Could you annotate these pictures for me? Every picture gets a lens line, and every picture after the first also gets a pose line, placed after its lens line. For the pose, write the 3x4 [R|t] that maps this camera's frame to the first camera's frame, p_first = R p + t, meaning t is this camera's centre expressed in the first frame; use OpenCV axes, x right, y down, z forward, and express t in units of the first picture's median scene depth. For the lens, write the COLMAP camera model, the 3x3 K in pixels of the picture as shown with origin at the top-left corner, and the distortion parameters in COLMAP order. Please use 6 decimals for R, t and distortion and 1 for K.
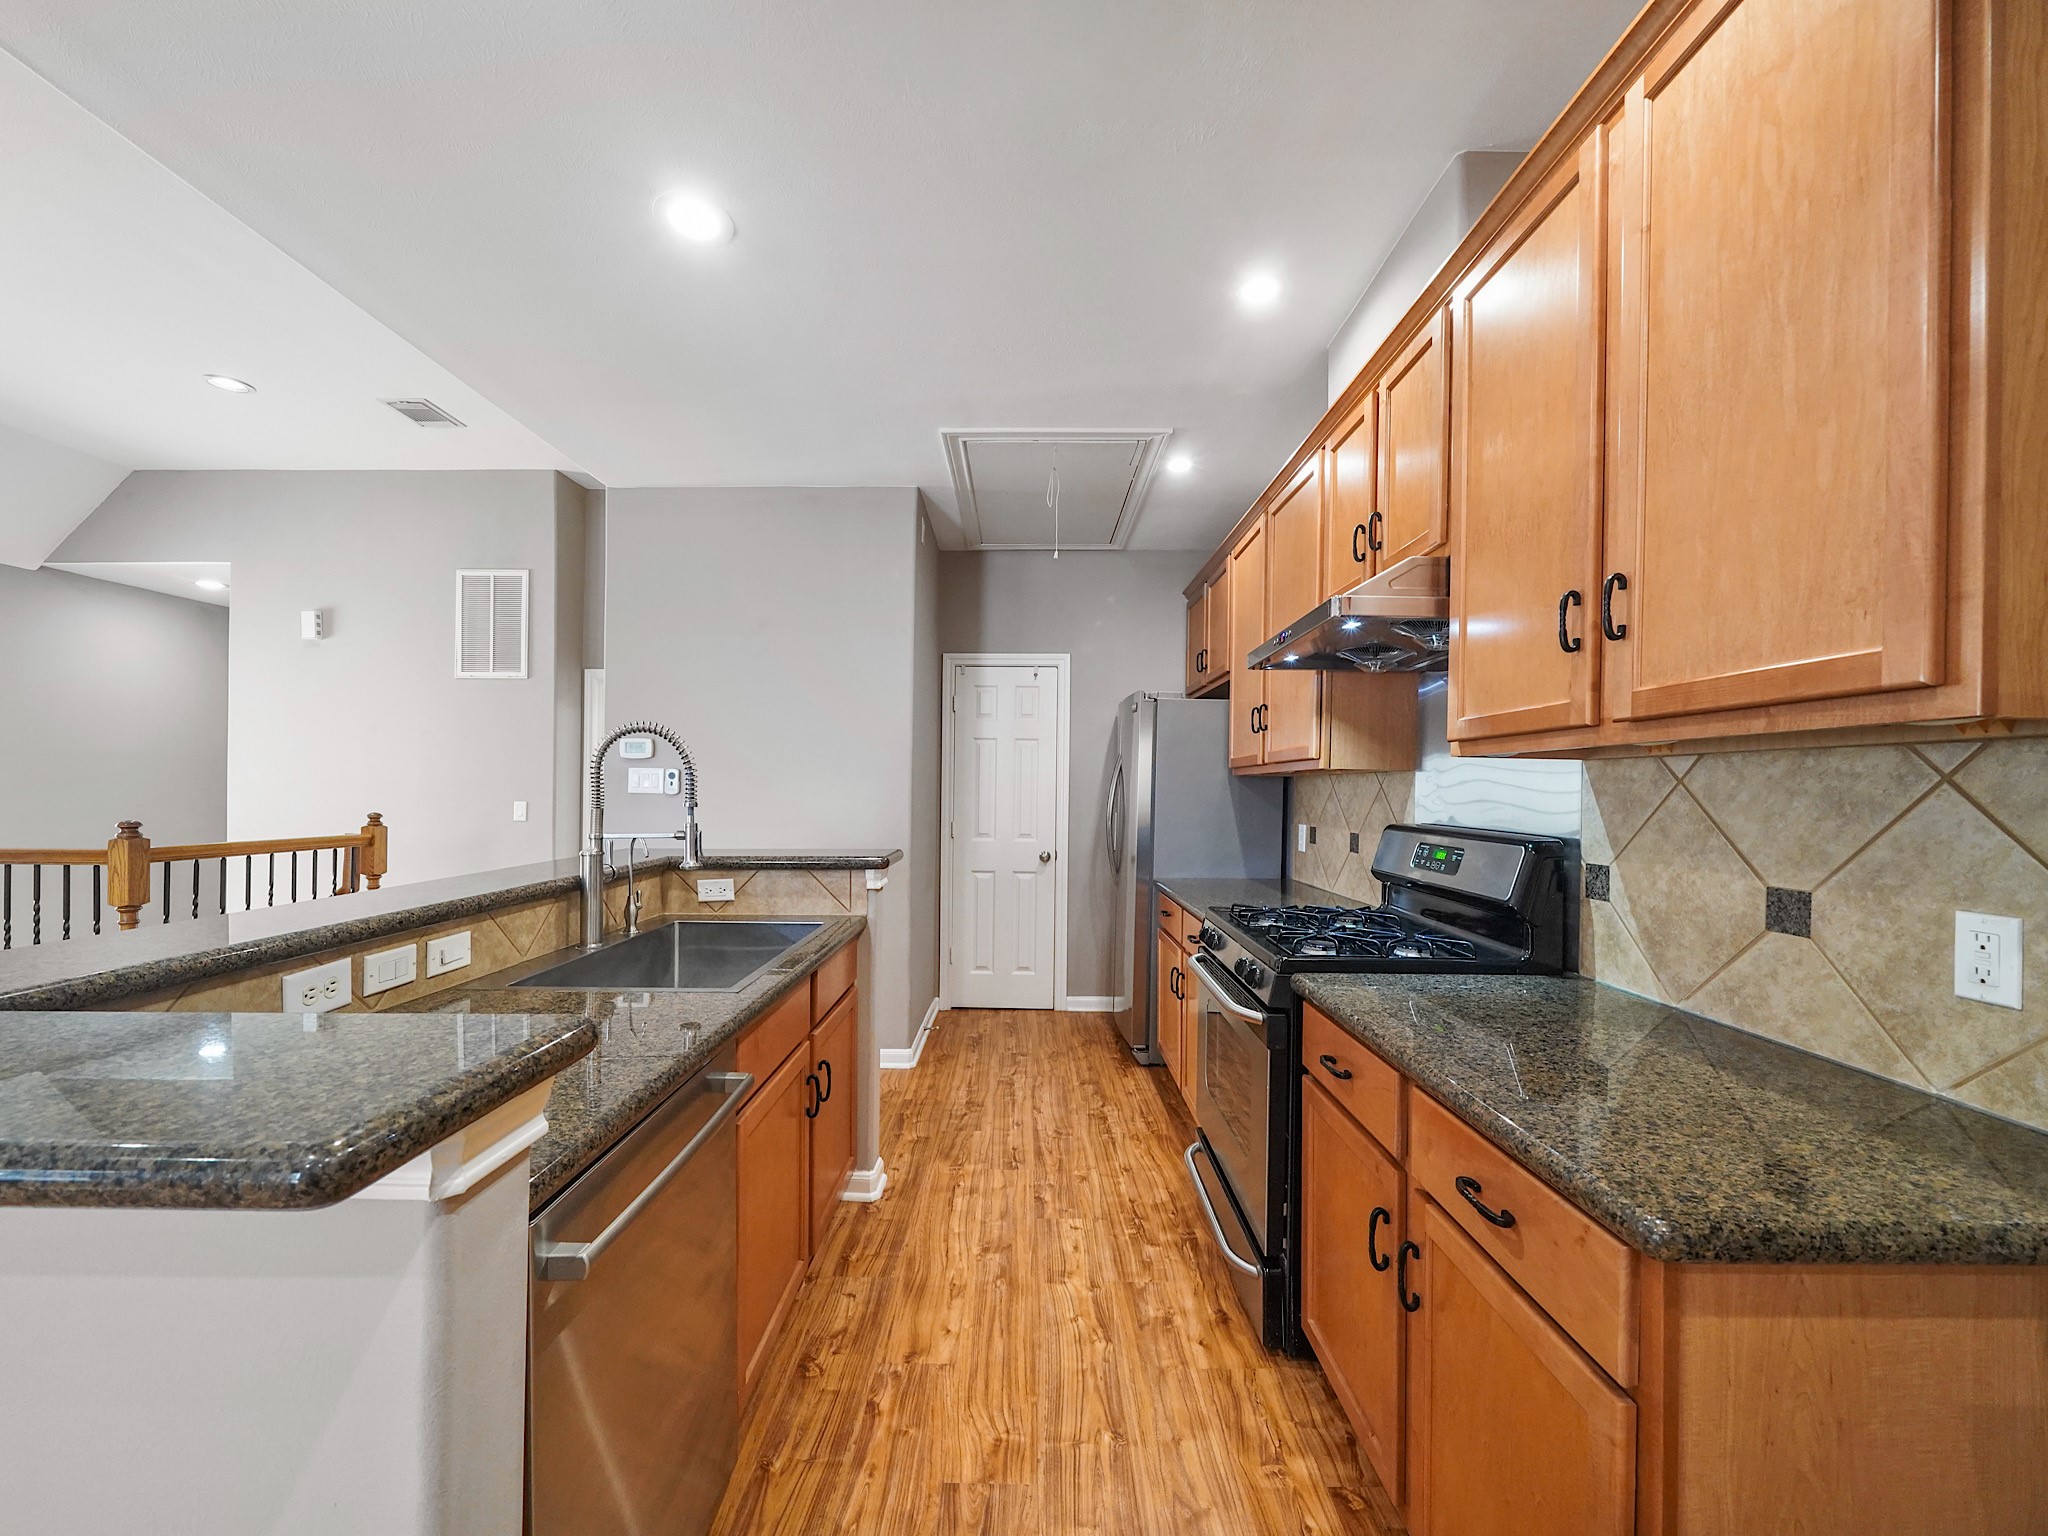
lens RADIAL K [[789.5, 0, 1020.6], [0, 789.5, 790.0], [0, 0, 1]] dist [-0.005012, -0.000507]
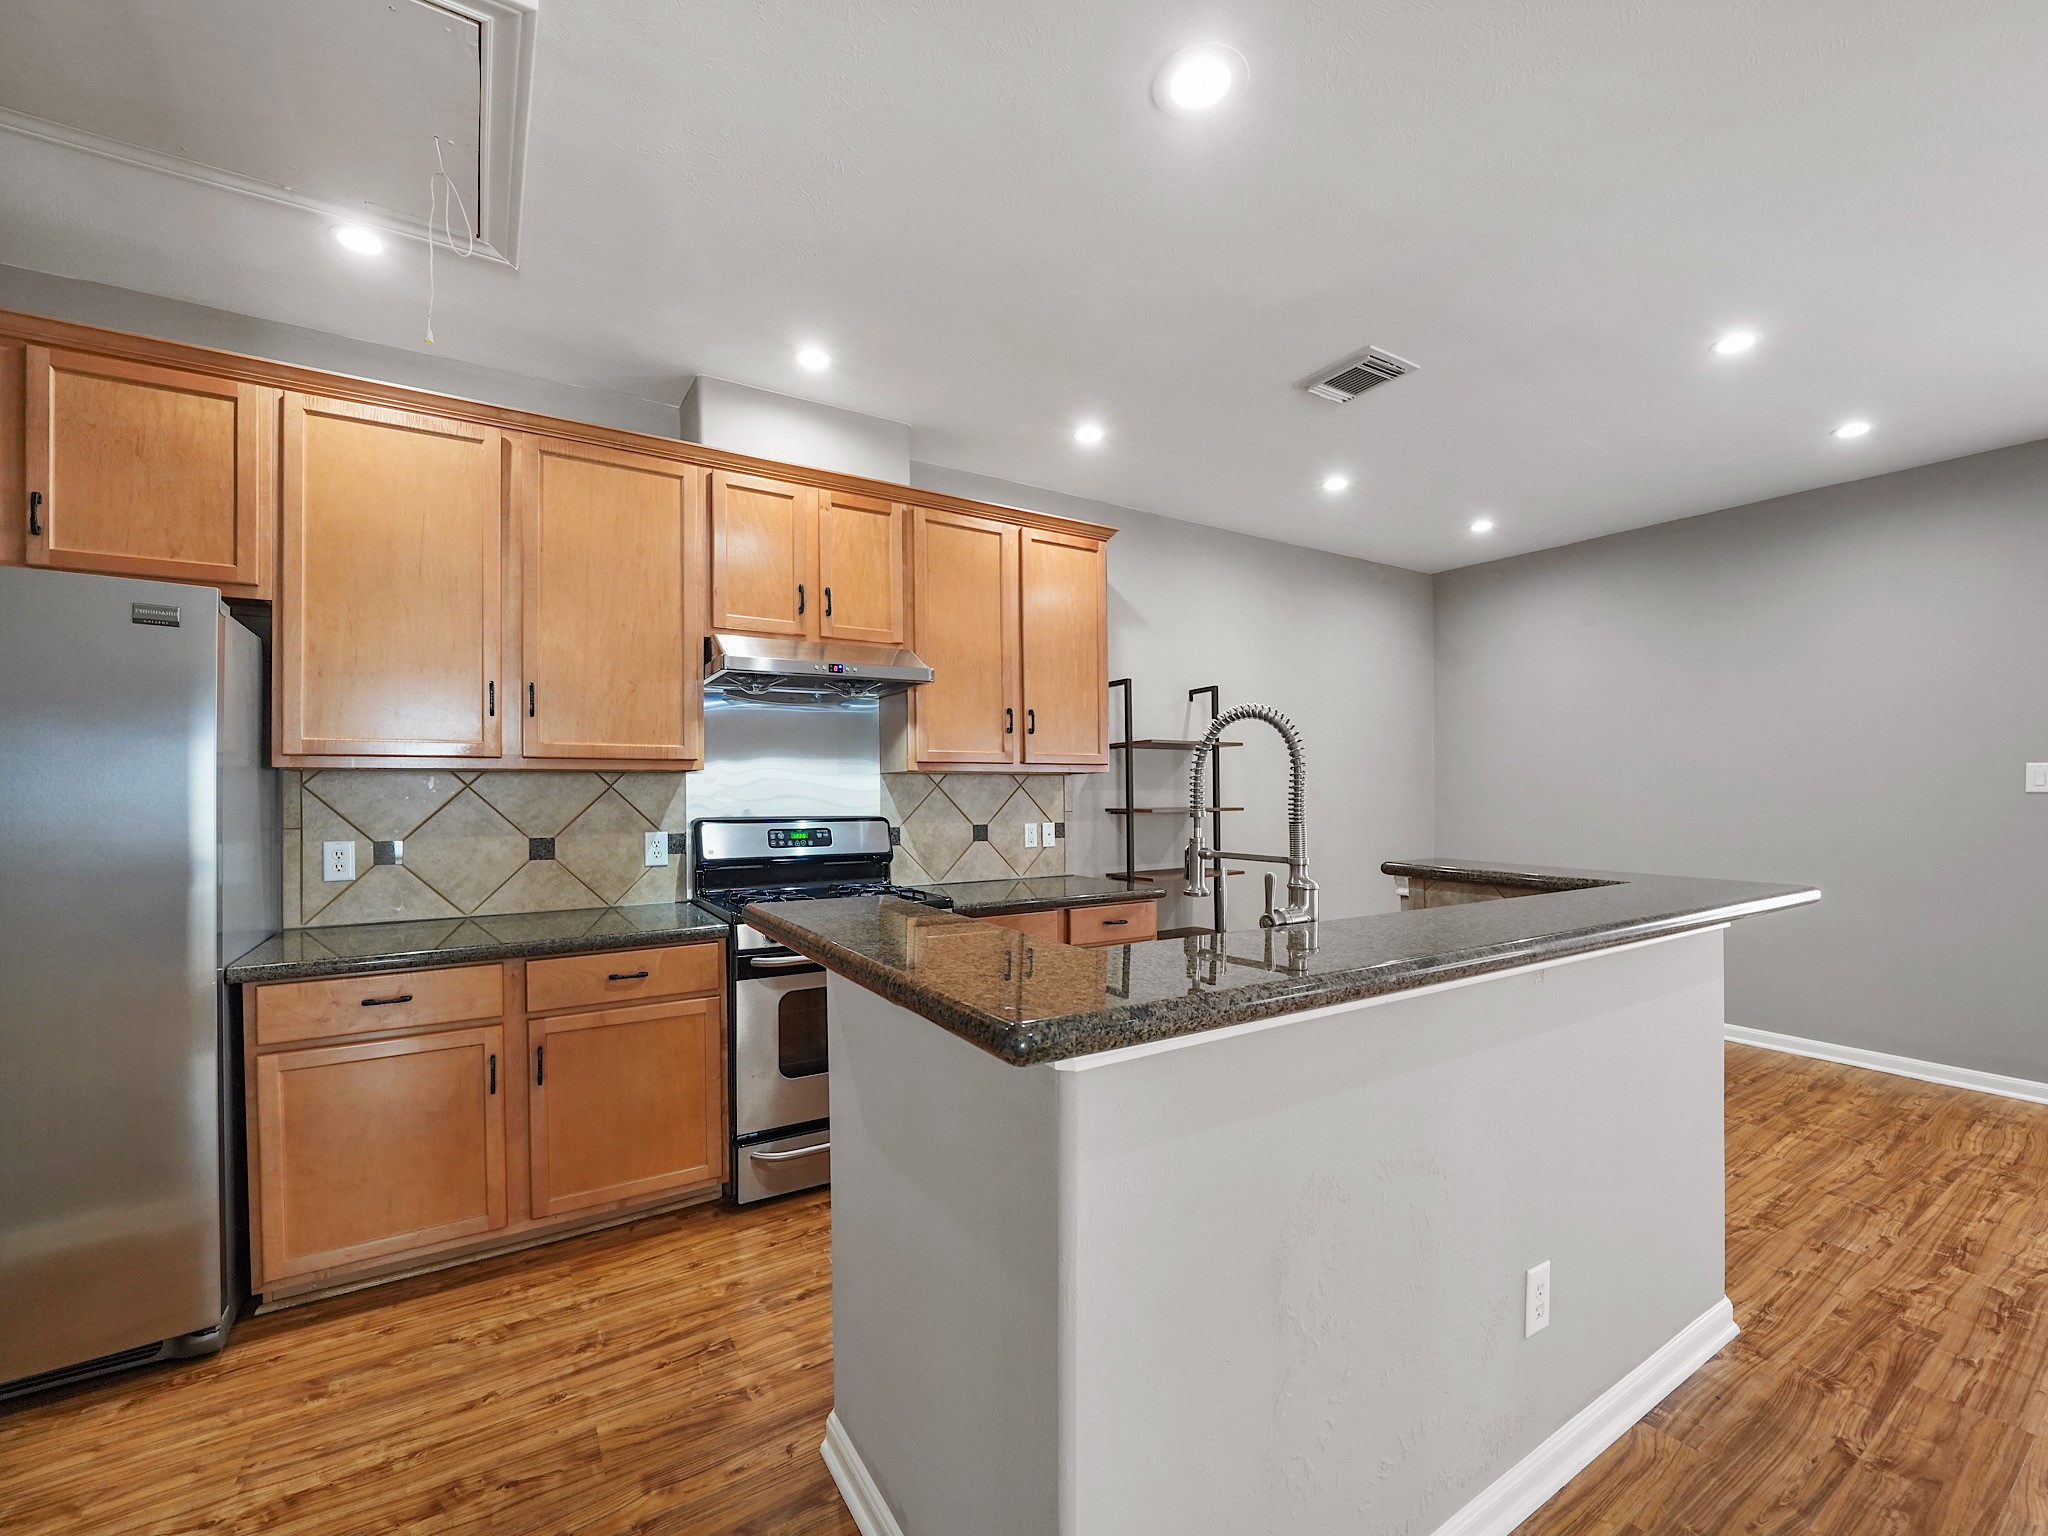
lens RADIAL K [[851.2, 0, 1027.9], [0, 851.2, 786.7], [0, 0, 1]] dist [-0.020261, 0.003448]
pose [[-0.546053, -0.002528, 0.837747, -0.928962], [0.000468, 0.999994, 0.003323, -0.009857], [-0.837751, 0.002206, -0.546048, 1.431706]]
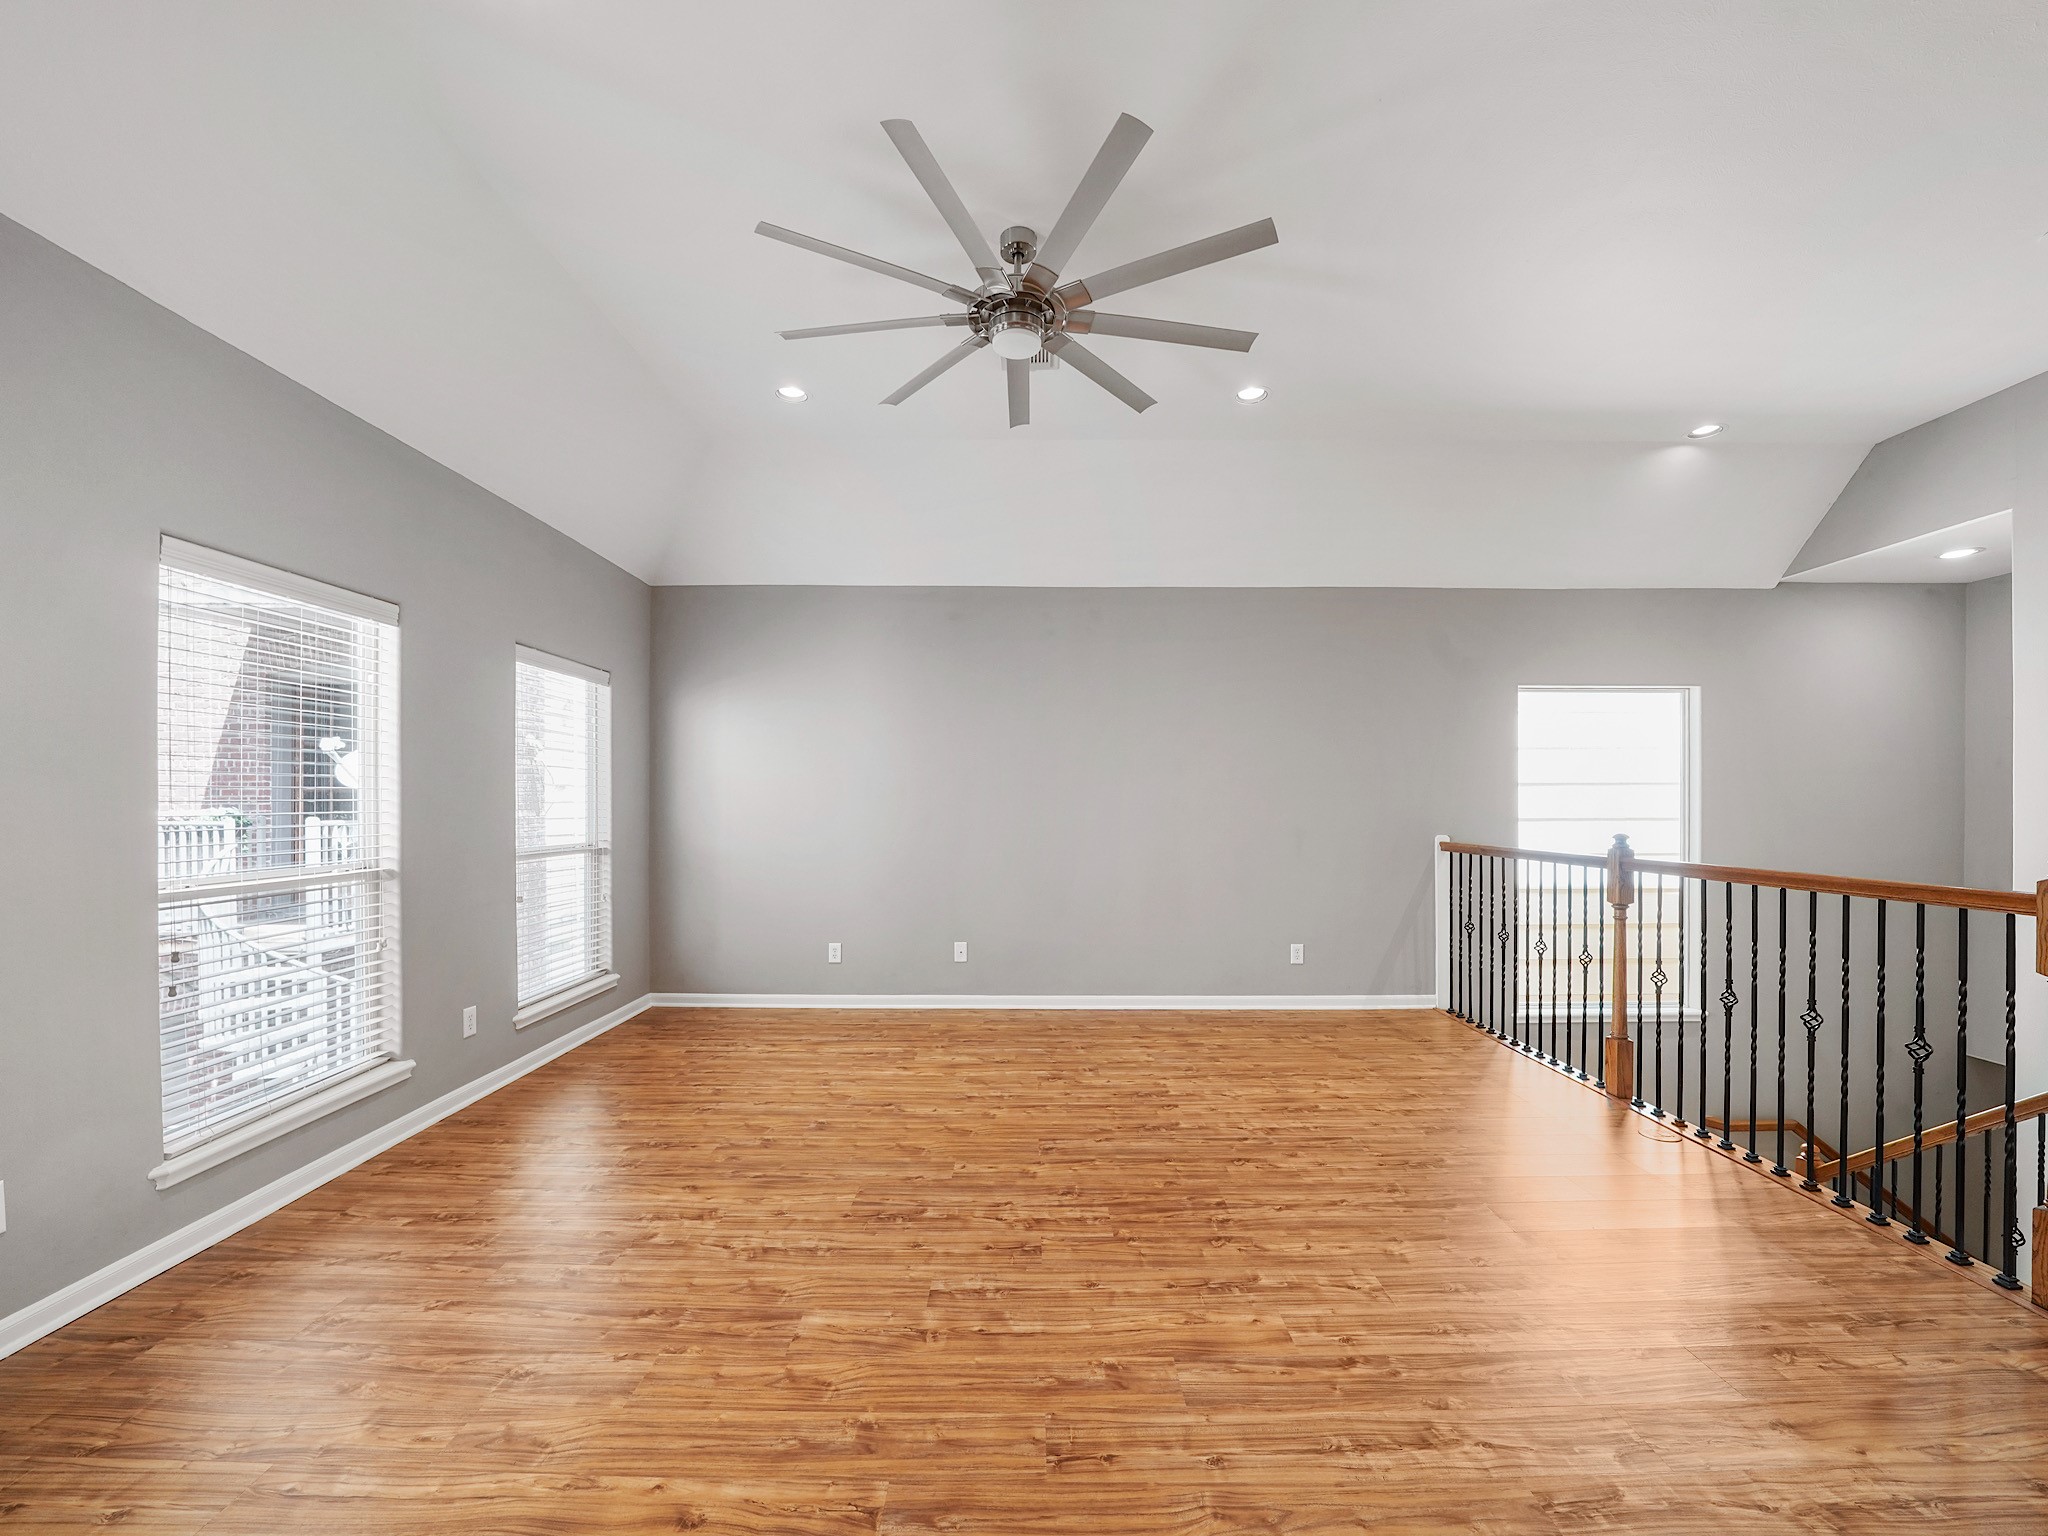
lens RADIAL K [[810.7, 0, 1021.7], [0, 810.7, 798.5], [0, 0, 1]] dist [-0.025001, 0.000557]
pose [[0.000150, -0.014316, -0.999898, -0.590613], [0.000057, 0.999898, -0.014316, -0.001029], [1.000000, -0.000055, 0.000151, 0.106242]]
